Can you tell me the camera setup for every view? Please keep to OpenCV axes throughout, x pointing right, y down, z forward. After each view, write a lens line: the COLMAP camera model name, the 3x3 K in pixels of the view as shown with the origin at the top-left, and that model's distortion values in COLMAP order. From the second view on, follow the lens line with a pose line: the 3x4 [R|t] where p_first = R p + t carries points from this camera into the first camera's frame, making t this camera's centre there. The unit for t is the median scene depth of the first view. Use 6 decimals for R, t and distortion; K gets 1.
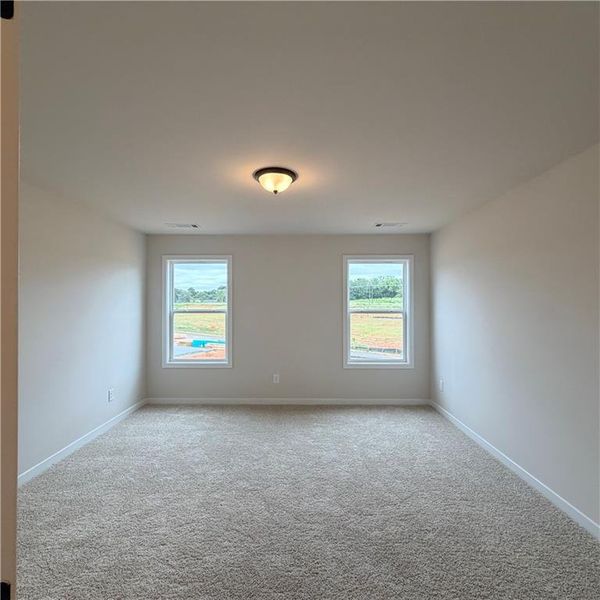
lens RADIAL K [[320.7, 0, 297.4], [0, 320.7, 300.2], [0, 0, 1]] dist [-0.002712, -0.000355]
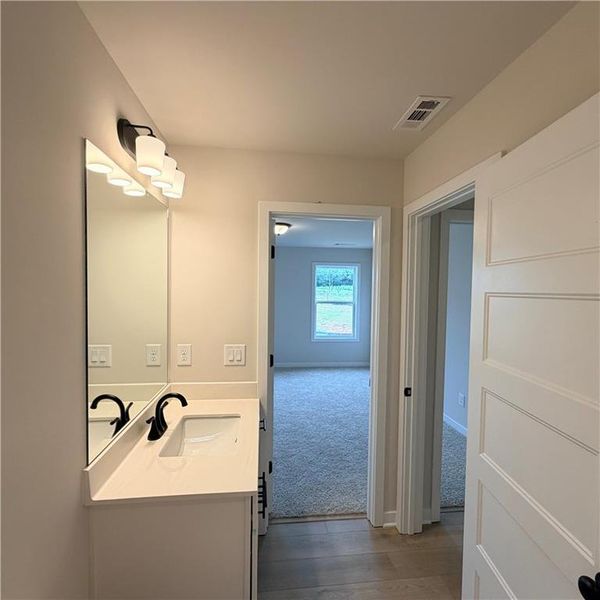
lens RADIAL K [[320.7, 0, 297.4], [0, 320.7, 300.2], [0, 0, 1]] dist [-0.002712, -0.000355]
pose [[0.992478, 0.010787, 0.121945, -0.098969], [-0.016001, 0.998995, 0.041860, -0.032811], [-0.121371, -0.043497, 0.991654, -0.422810]]
